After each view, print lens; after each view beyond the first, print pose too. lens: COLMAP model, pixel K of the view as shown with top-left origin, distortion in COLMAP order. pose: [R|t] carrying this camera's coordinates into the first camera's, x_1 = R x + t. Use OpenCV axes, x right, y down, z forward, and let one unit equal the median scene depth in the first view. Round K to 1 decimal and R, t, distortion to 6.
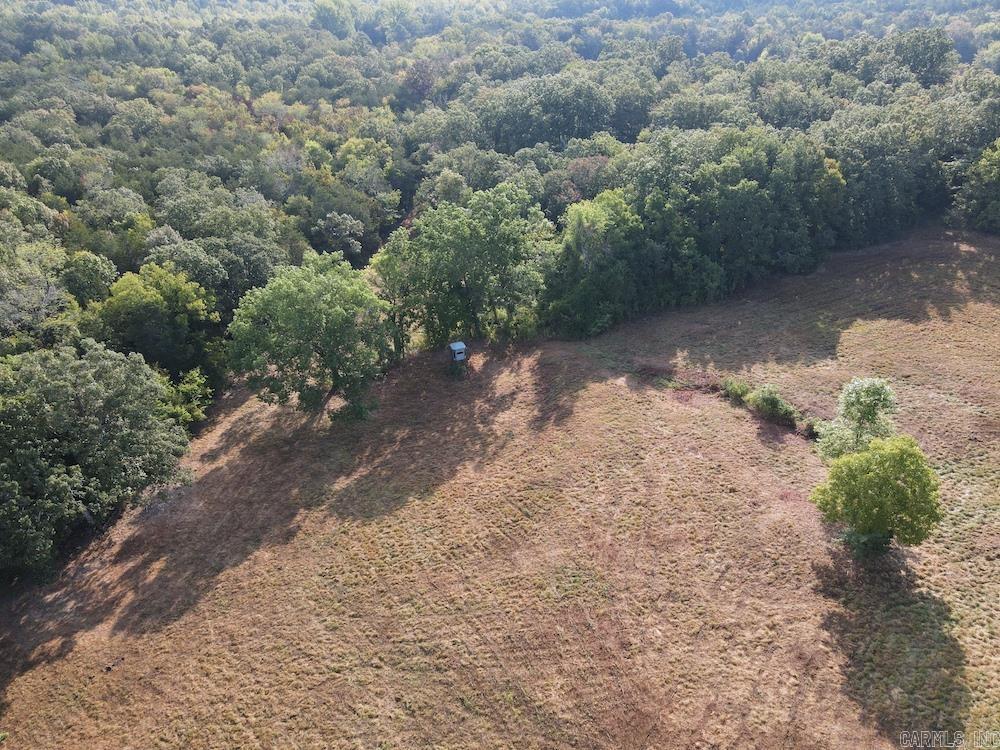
lens RADIAL K [[733.6, 0, 501.2], [0, 733.6, 379.5], [0, 0, 1]] dist [0.007648, 0.006315]
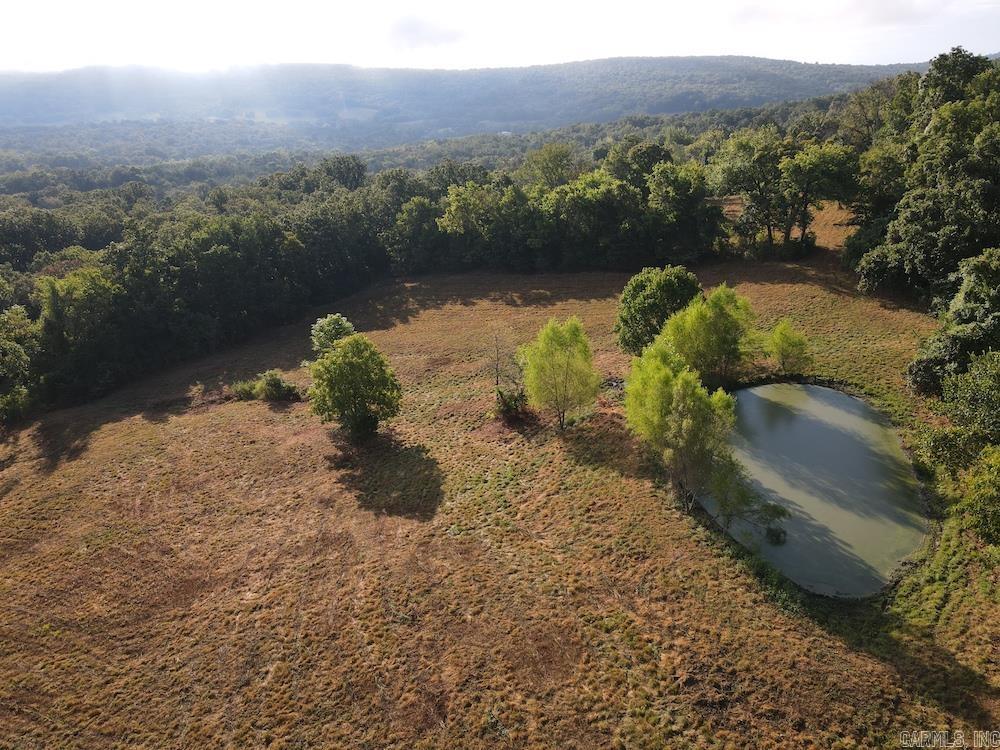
lens RADIAL K [[729.7, 0, 499.8], [0, 729.7, 379.4], [0, 0, 1]] dist [0.002734, 0.013115]
pose [[0.799317, -0.197163, 0.567643, 0.003138], [0.321488, 0.938391, -0.126760, 0.223579], [-0.507679, 0.283812, 0.813457, -0.083377]]
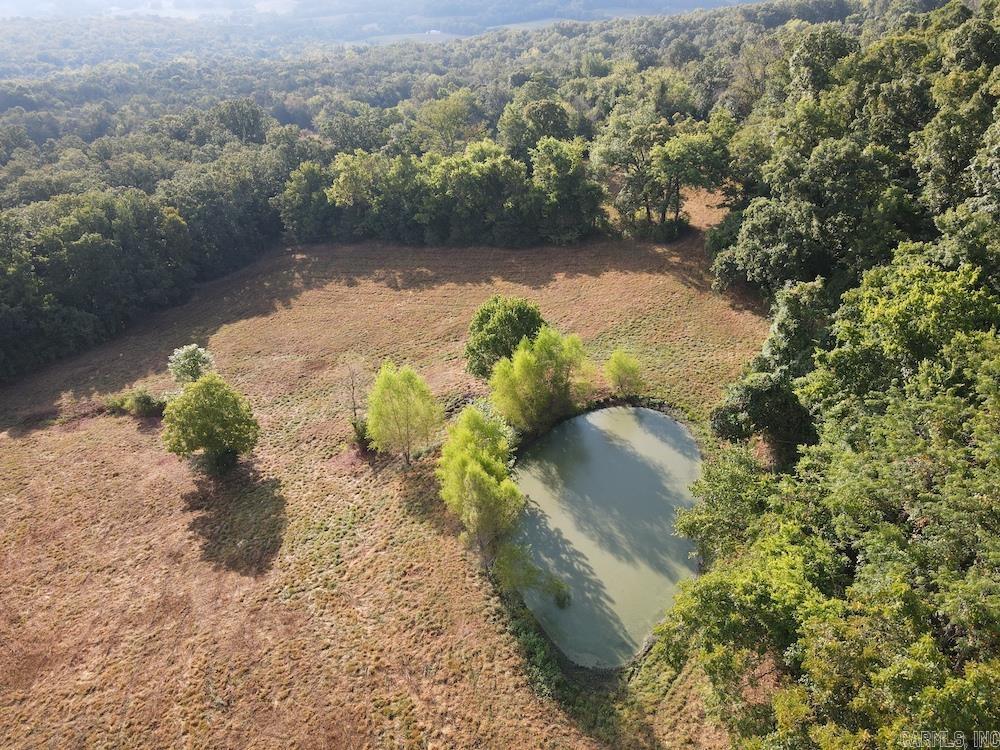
lens RADIAL K [[729.7, 0, 499.8], [0, 729.7, 379.4], [0, 0, 1]] dist [0.002734, 0.013115]
pose [[0.748061, -0.292405, 0.595738, 0.088107], [0.351005, 0.936186, 0.018754, 0.138894], [-0.563205, 0.195078, 0.802960, -0.196378]]
